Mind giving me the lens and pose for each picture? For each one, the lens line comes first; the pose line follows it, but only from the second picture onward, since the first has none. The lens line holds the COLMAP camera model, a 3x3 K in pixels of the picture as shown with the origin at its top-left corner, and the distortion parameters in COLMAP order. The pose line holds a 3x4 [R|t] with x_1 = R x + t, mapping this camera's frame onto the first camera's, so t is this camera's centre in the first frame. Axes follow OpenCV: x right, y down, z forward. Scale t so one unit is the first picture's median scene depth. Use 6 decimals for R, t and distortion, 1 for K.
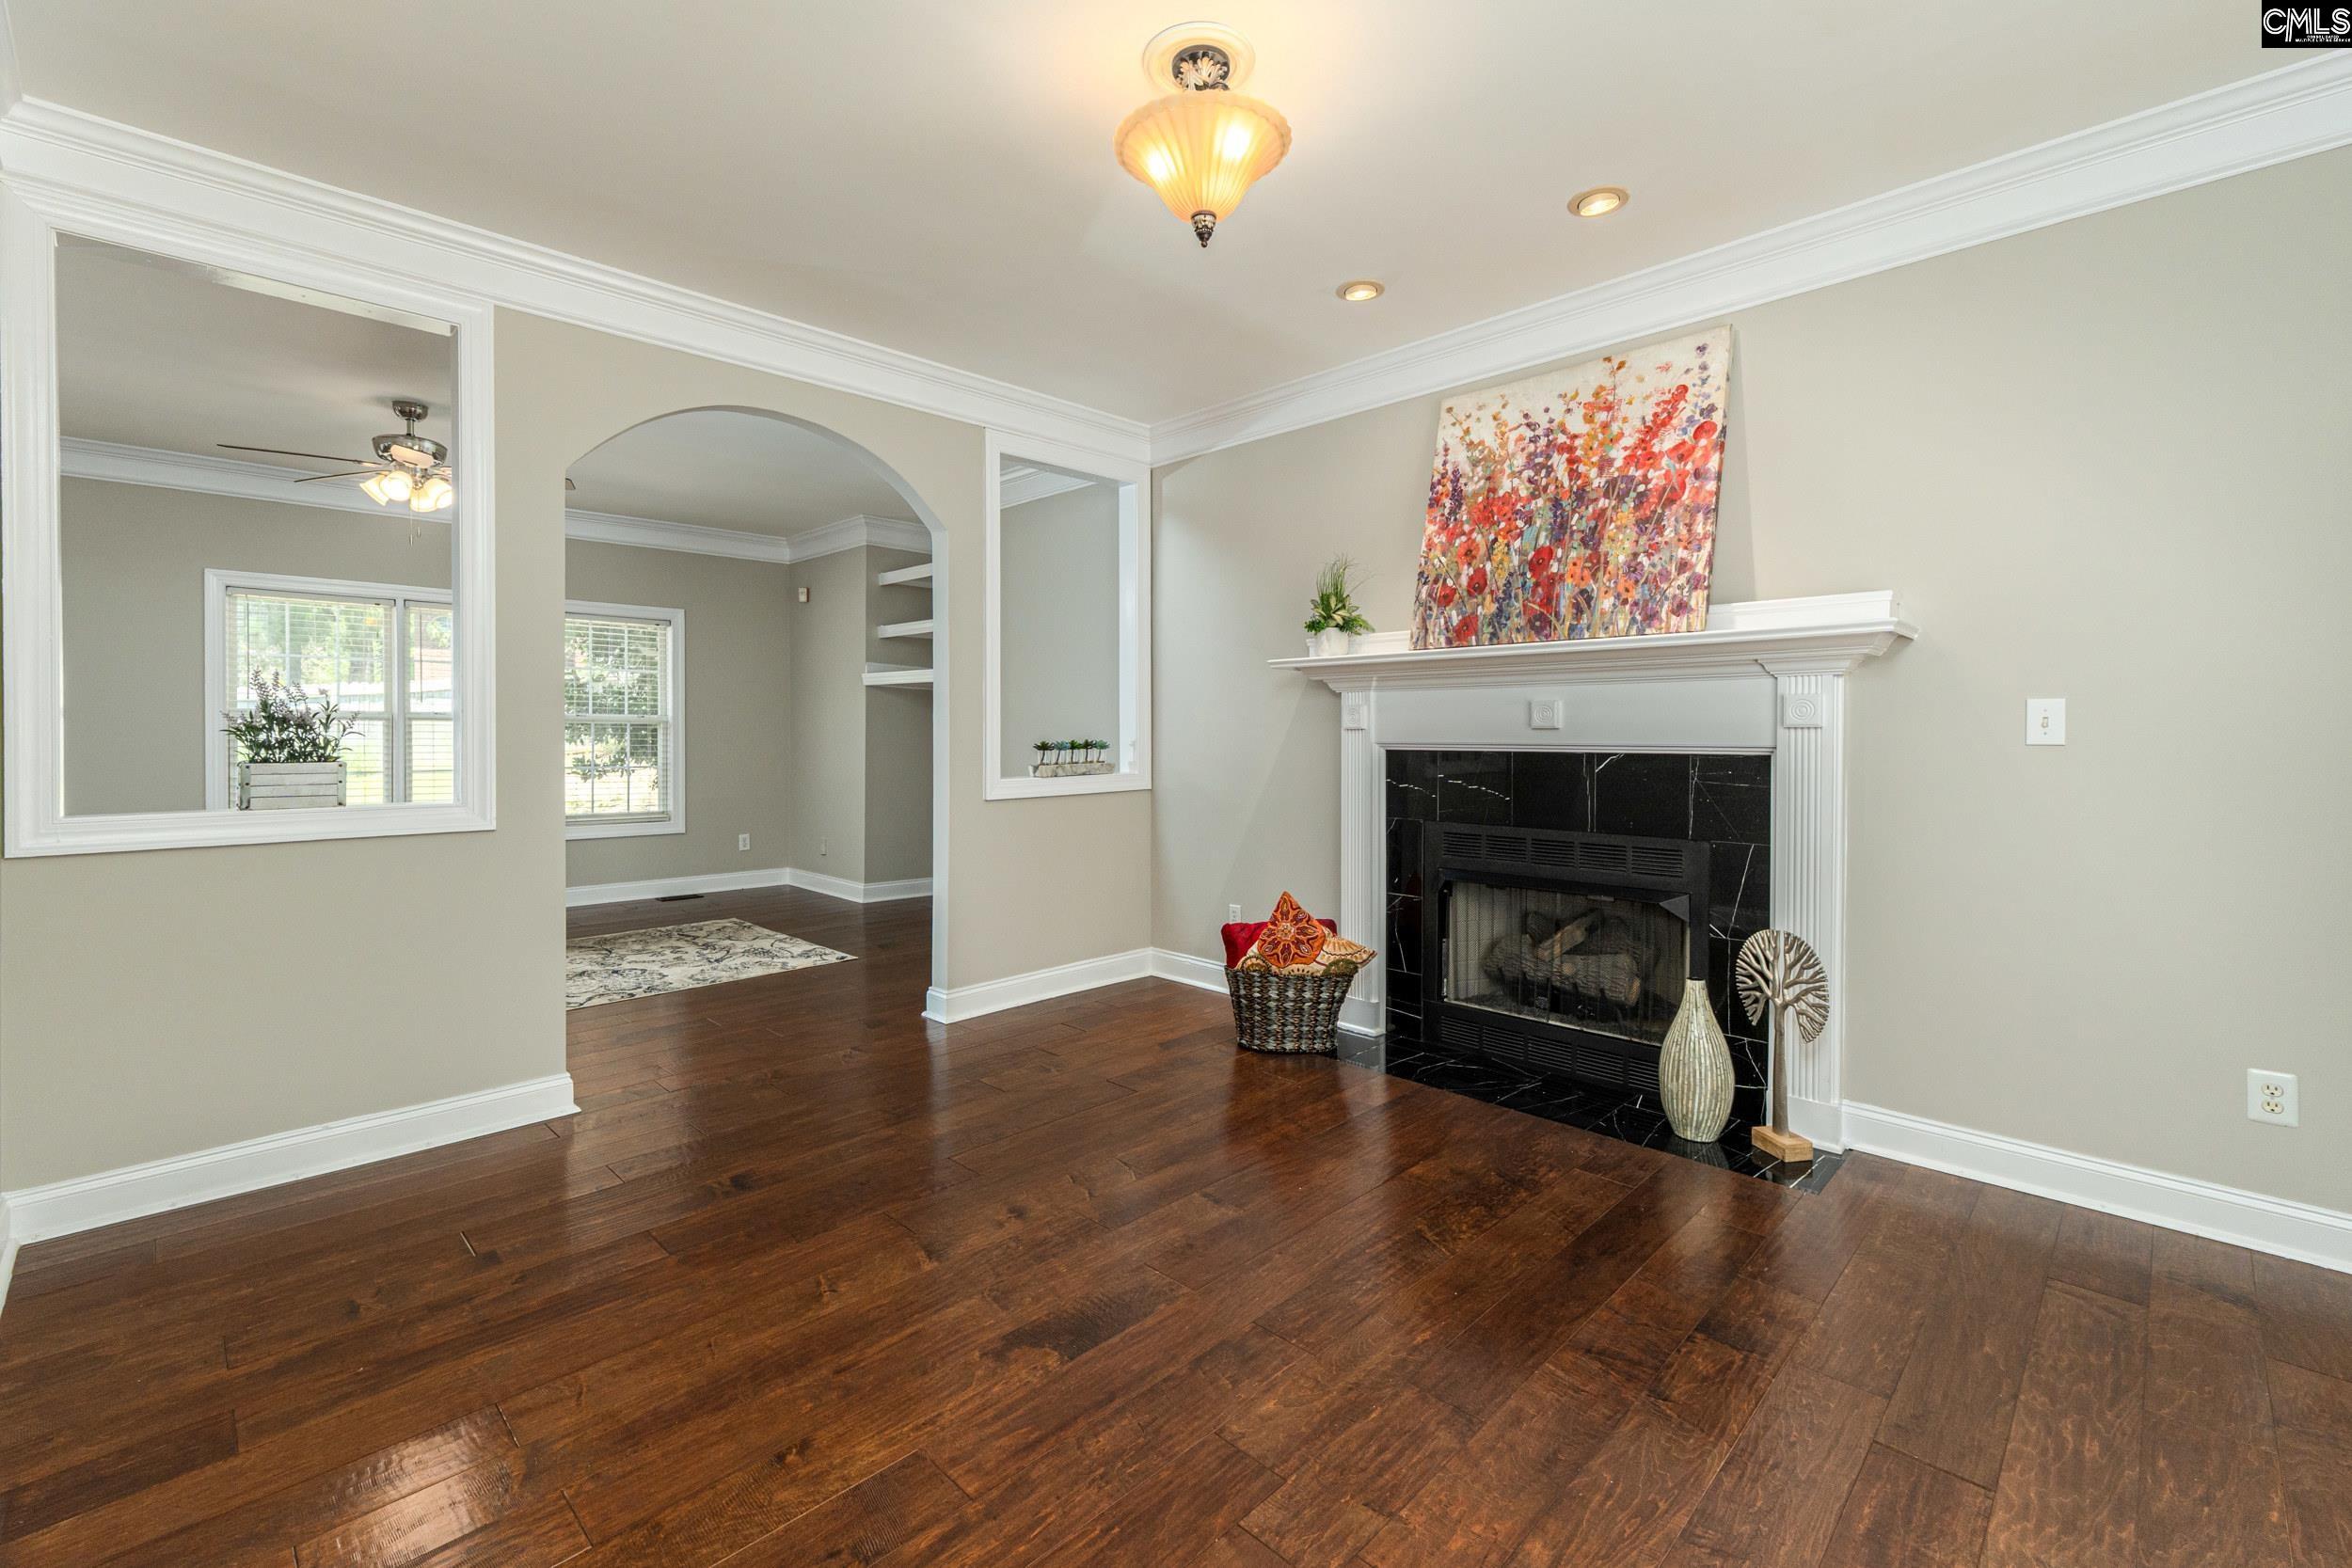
lens RADIAL K [[1000.2, 0, 1166.7], [0, 1000.2, 733.0], [0, 0, 1]] dist [0.002660, -0.001391]
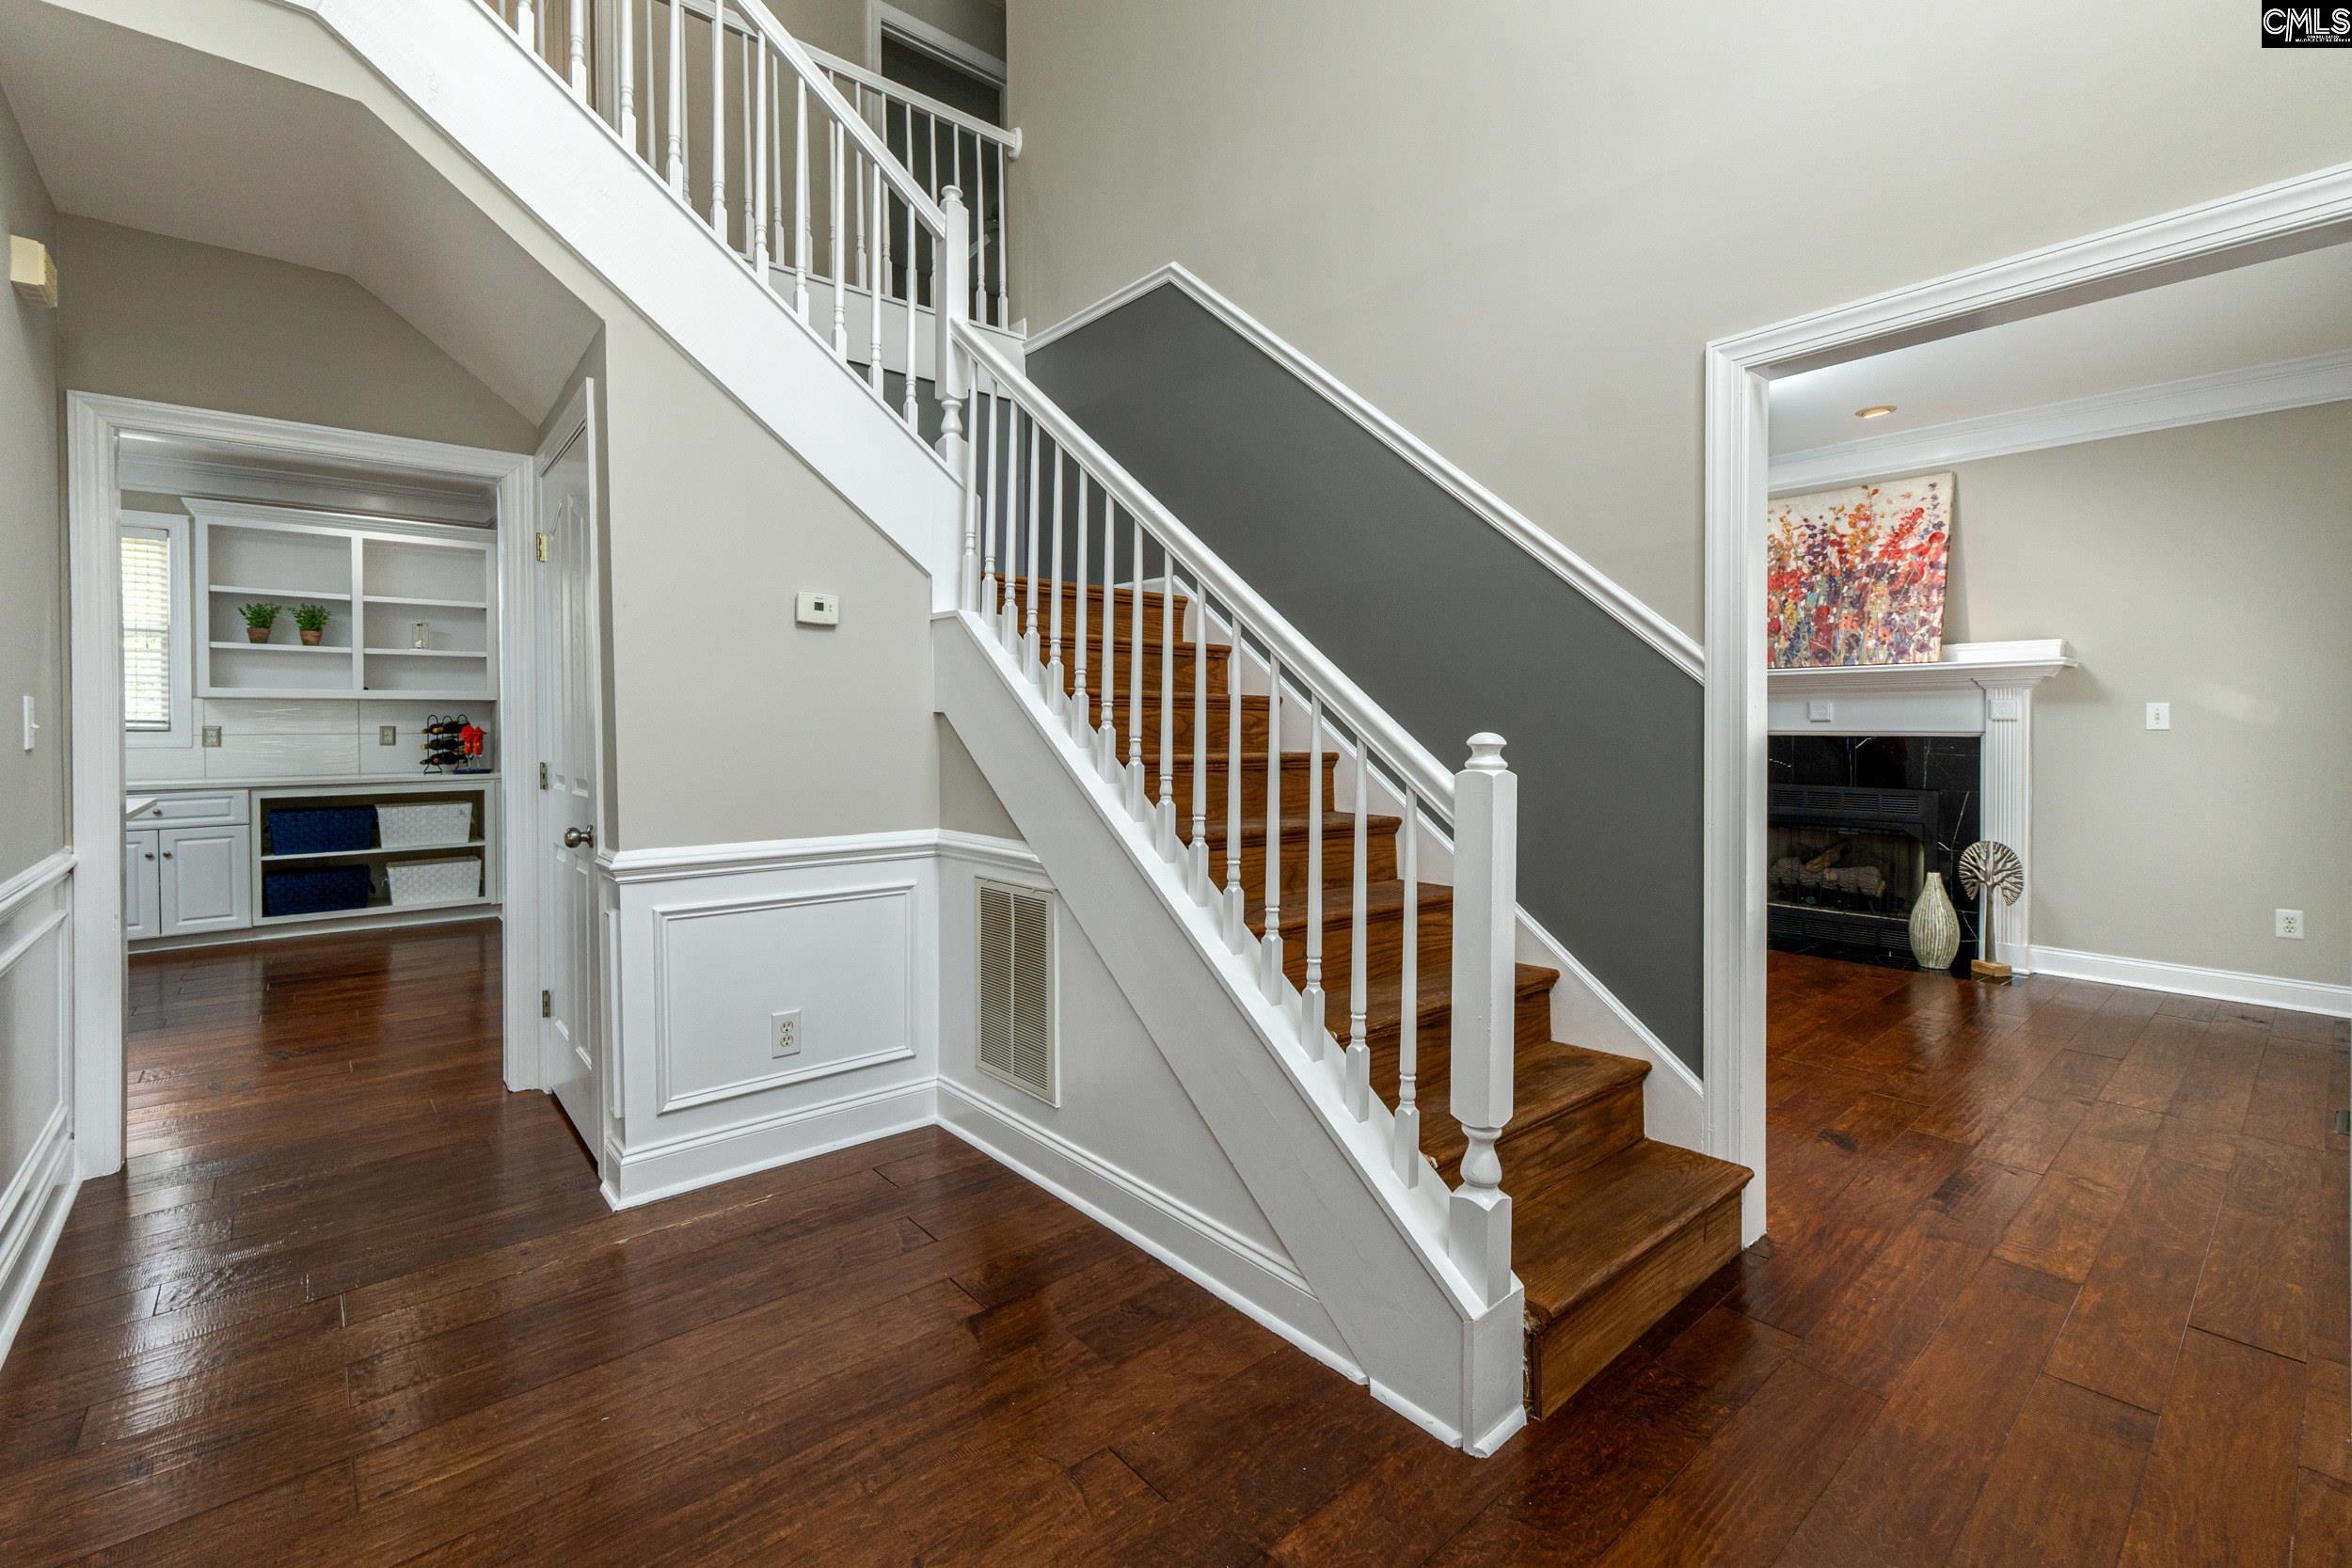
lens RADIAL K [[1000.2, 0, 1170.9], [0, 1000.2, 725.9], [0, 0, 1]] dist [0.002660, -0.001391]
pose [[0.997129, -0.000756, -0.075717, -0.552673], [0.000760, 1.000000, 0.000021, 0.003001], [0.075717, -0.000079, 0.997129, -0.683756]]
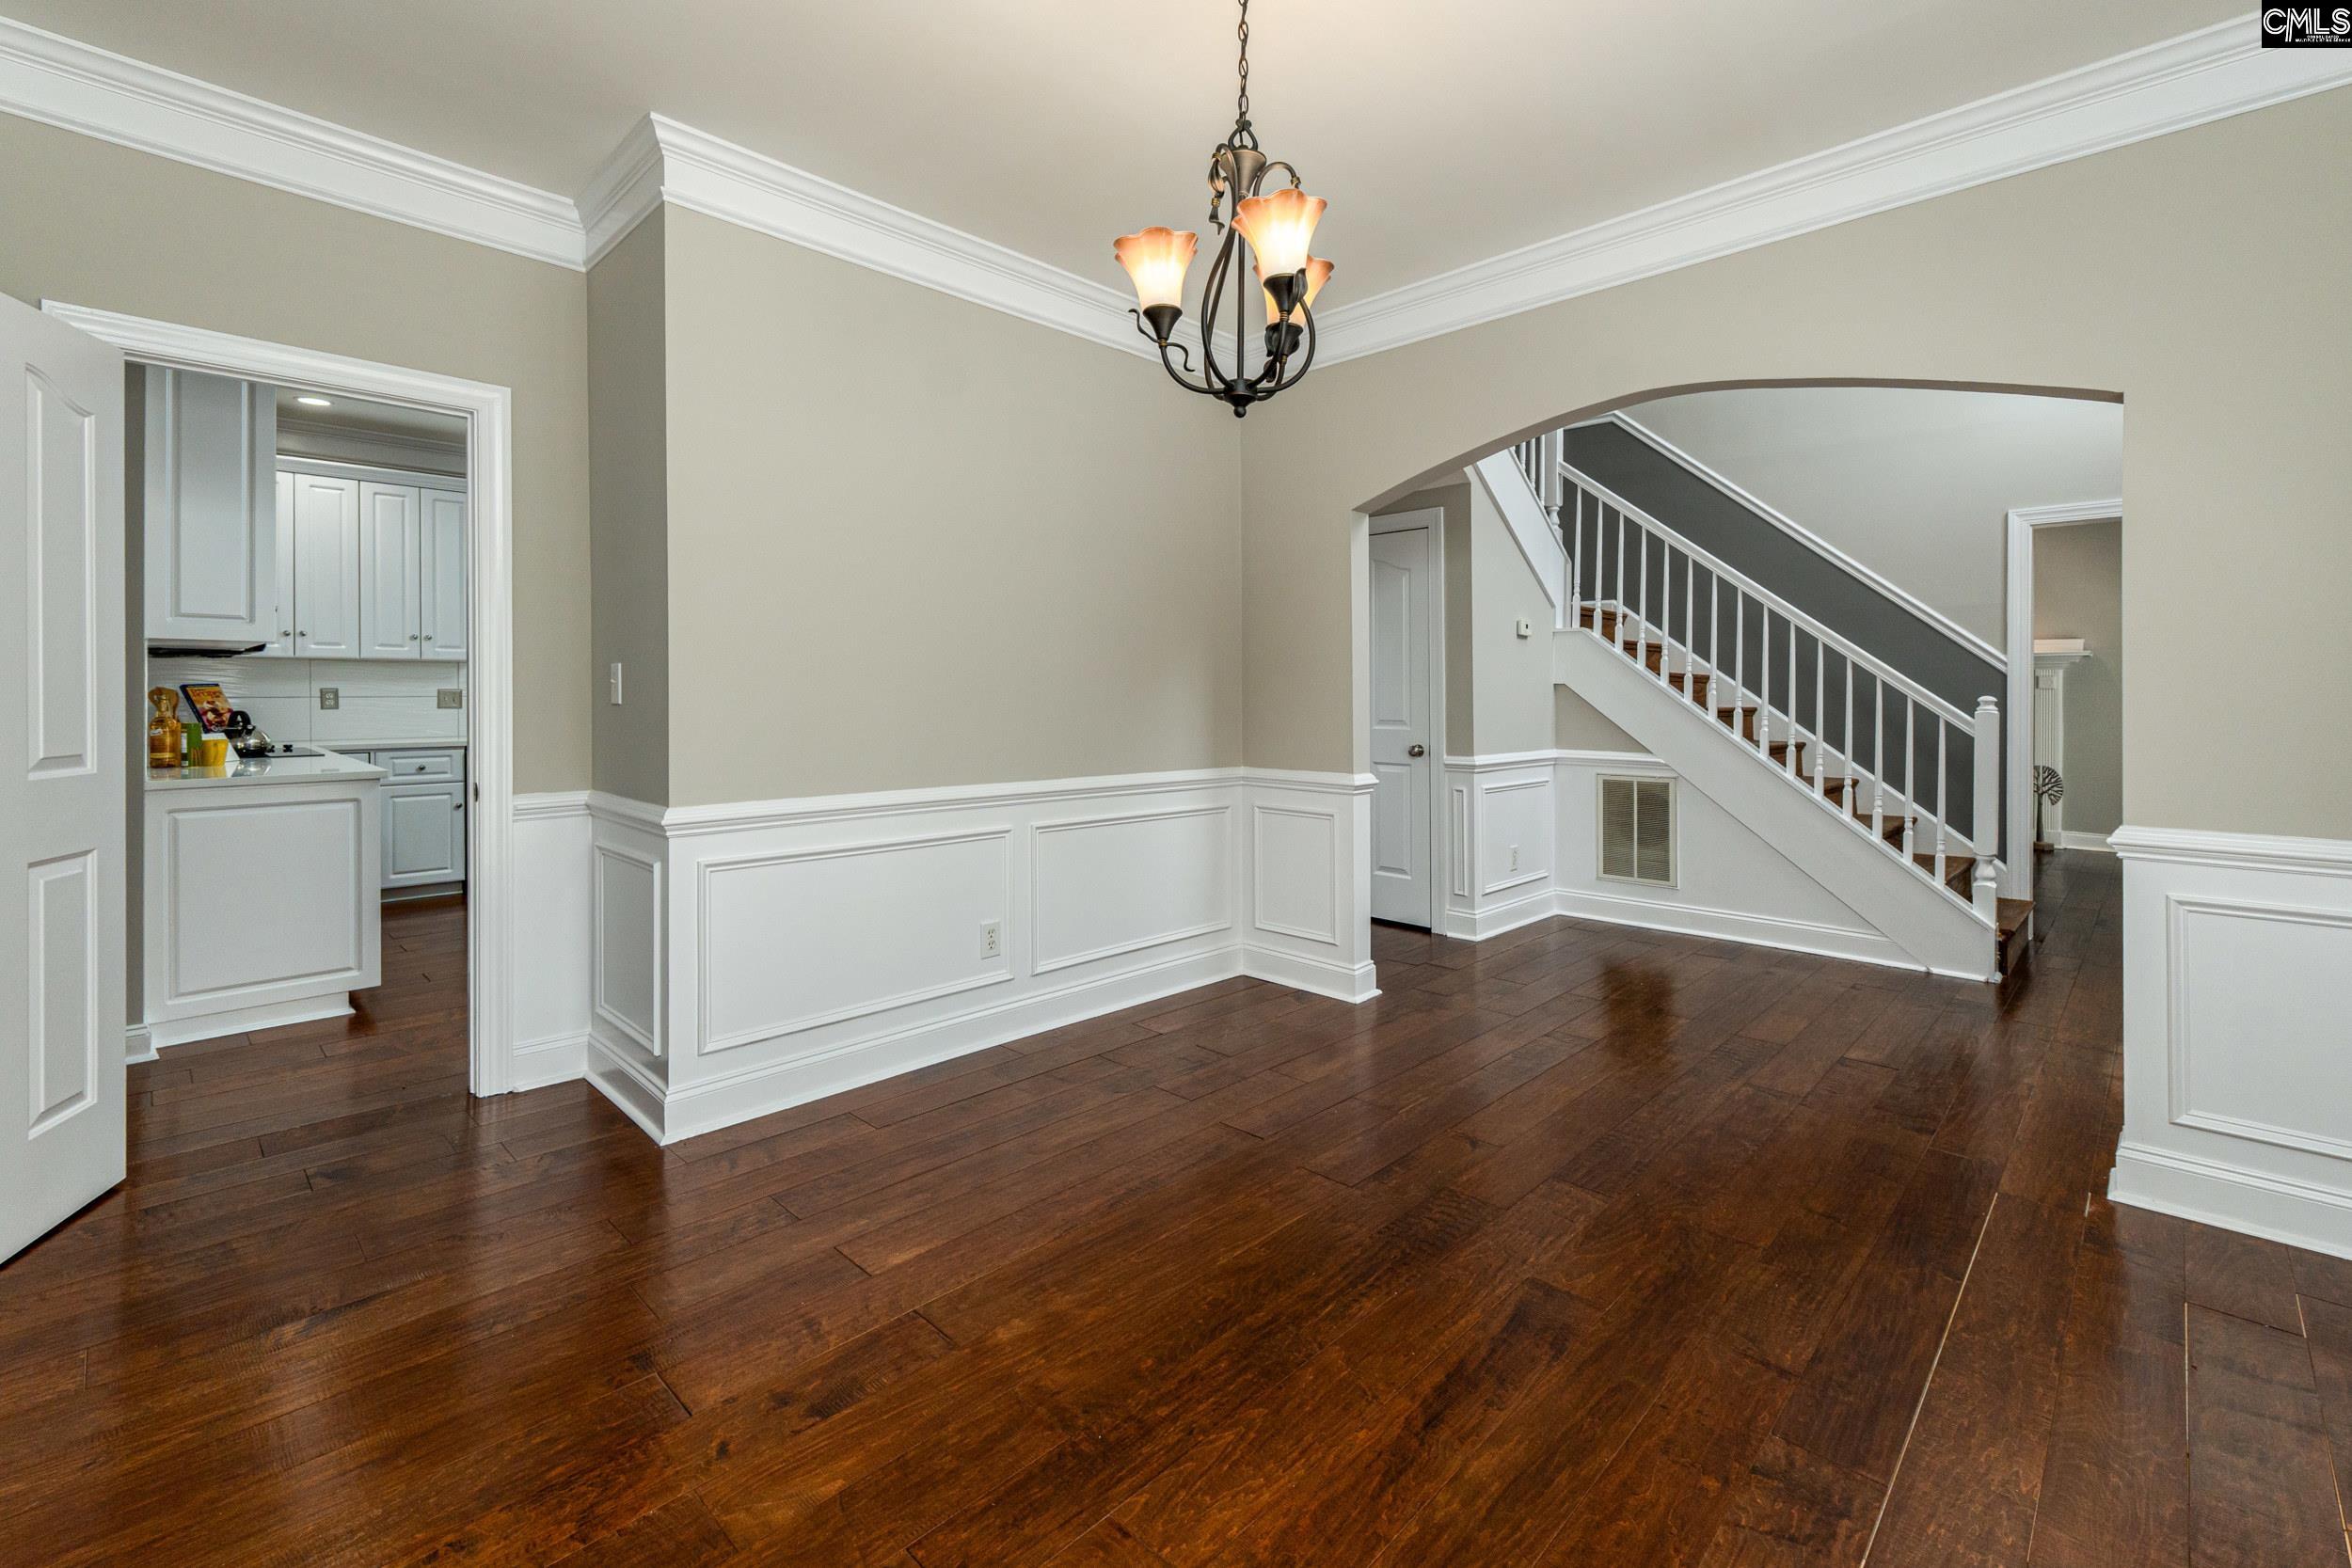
lens RADIAL K [[1000.2, 0, 1140.6], [0, 1000.2, 694.0], [0, 0, 1]] dist [0.002660, -0.001391]
pose [[0.999967, 0.003944, 0.007101, -1.594534], [-0.003976, 0.999982, 0.004420, 0.003015], [-0.007083, -0.004449, 0.999965, -1.462233]]
